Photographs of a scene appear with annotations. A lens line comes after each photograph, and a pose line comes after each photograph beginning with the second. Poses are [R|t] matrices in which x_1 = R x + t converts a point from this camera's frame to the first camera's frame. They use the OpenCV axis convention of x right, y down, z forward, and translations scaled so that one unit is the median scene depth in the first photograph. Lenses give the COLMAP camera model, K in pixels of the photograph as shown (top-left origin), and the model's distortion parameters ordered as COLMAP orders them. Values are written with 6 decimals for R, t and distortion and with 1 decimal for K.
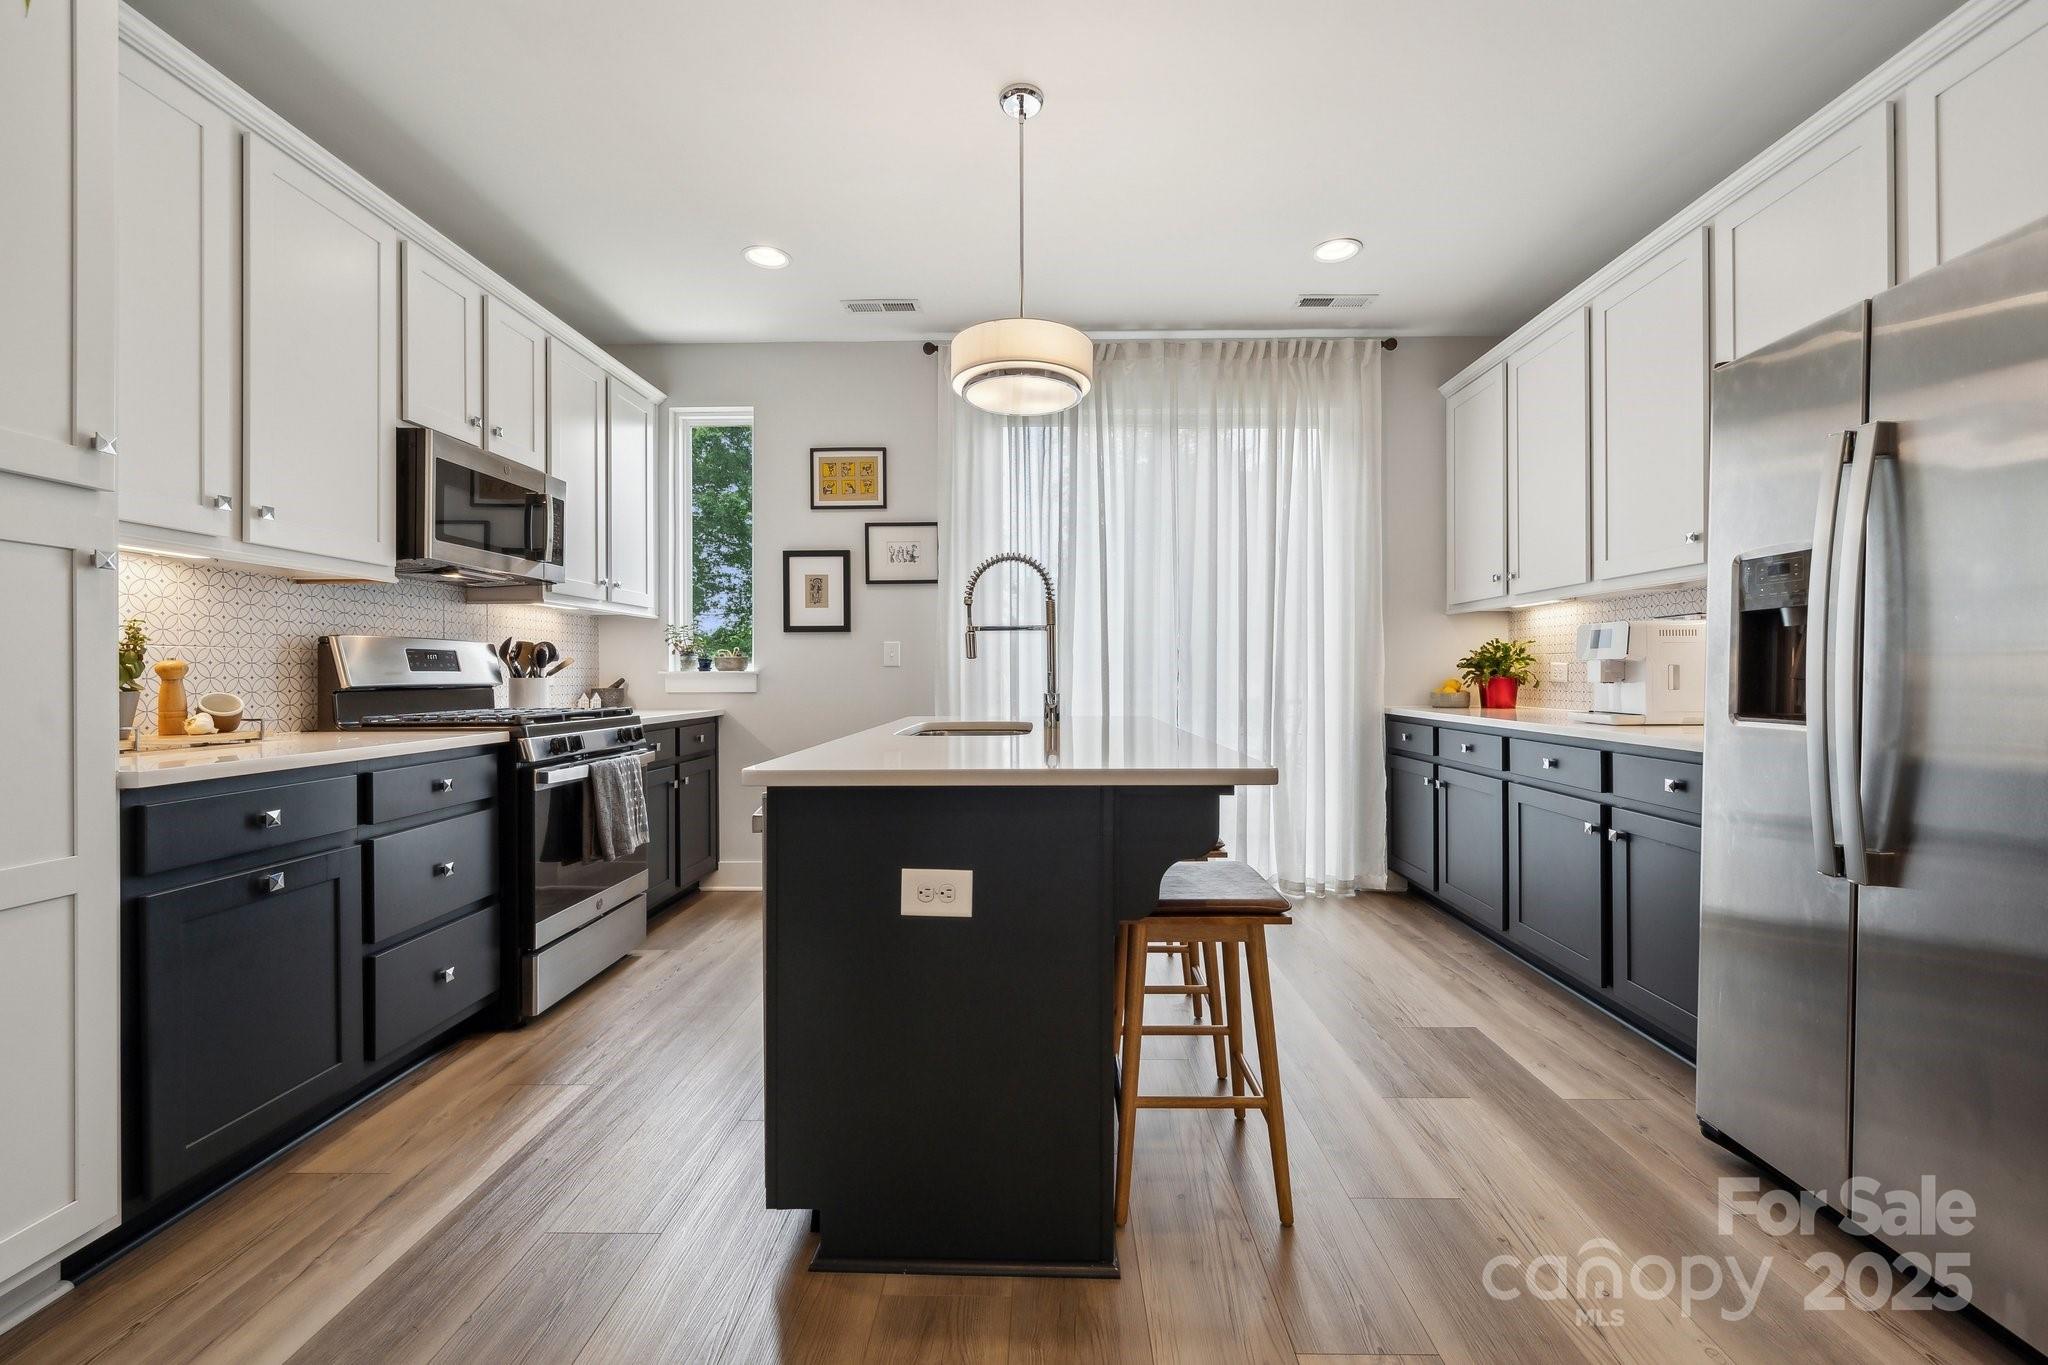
lens RADIAL K [[843.5, 0, 1022.5], [0, 843.5, 676.3], [0, 0, 1]] dist [-0.000476, 0.000264]
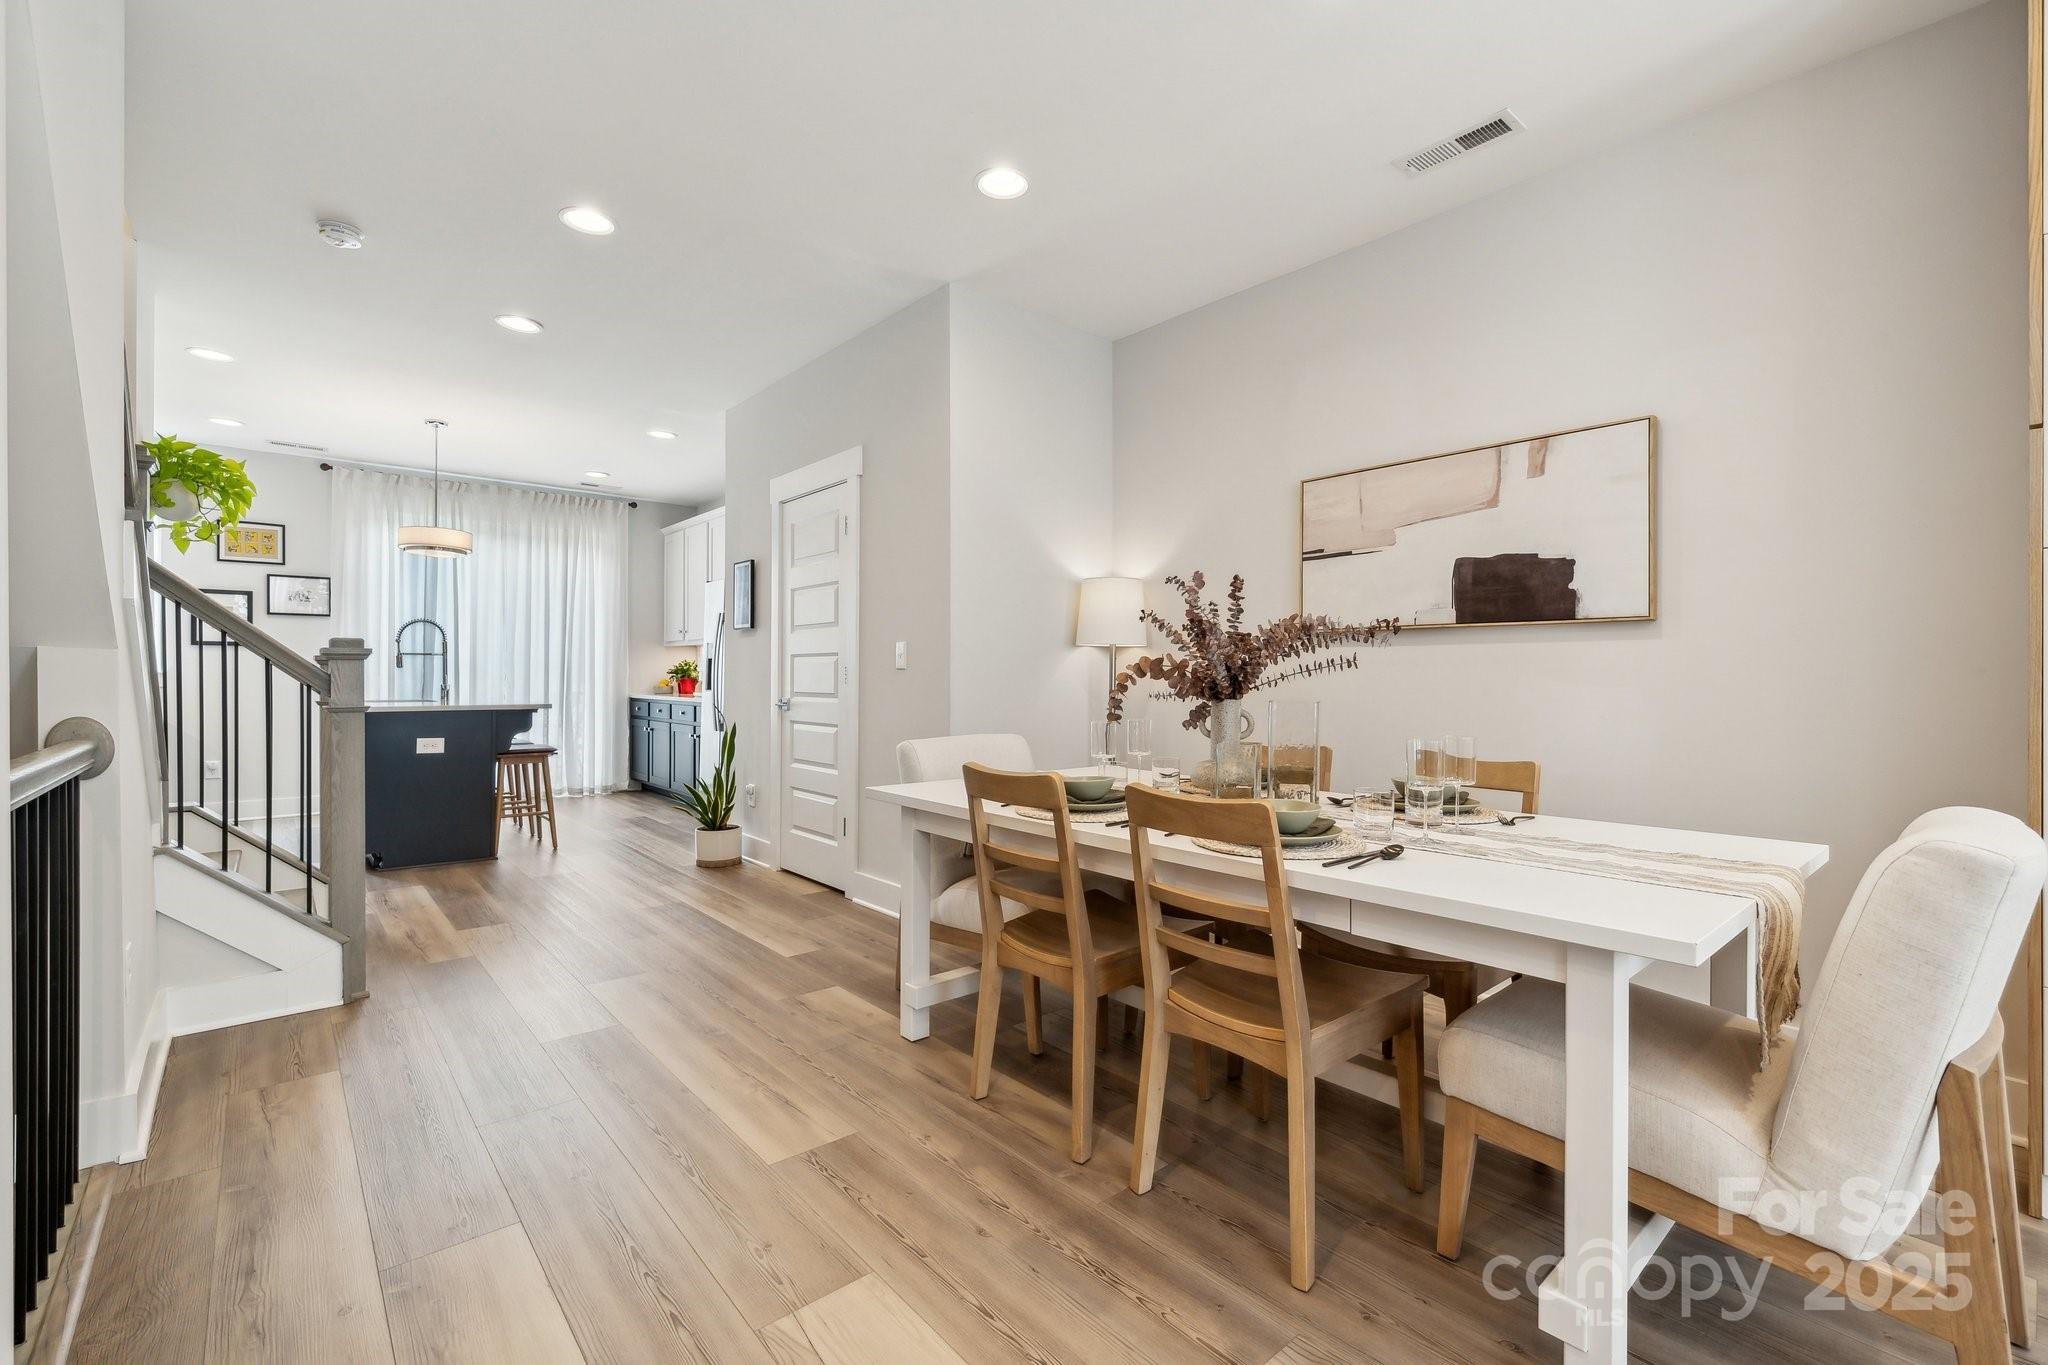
lens RADIAL K [[843.5, 0, 1021.4], [0, 843.5, 676.4], [0, 0, 1]] dist [-0.000476, 0.000264]
pose [[0.728622, 0.006517, 0.684885, -0.238463], [-0.004580, 0.999979, -0.004642, 0.001397], [-0.684901, 0.000245, 0.728636, -1.028154]]
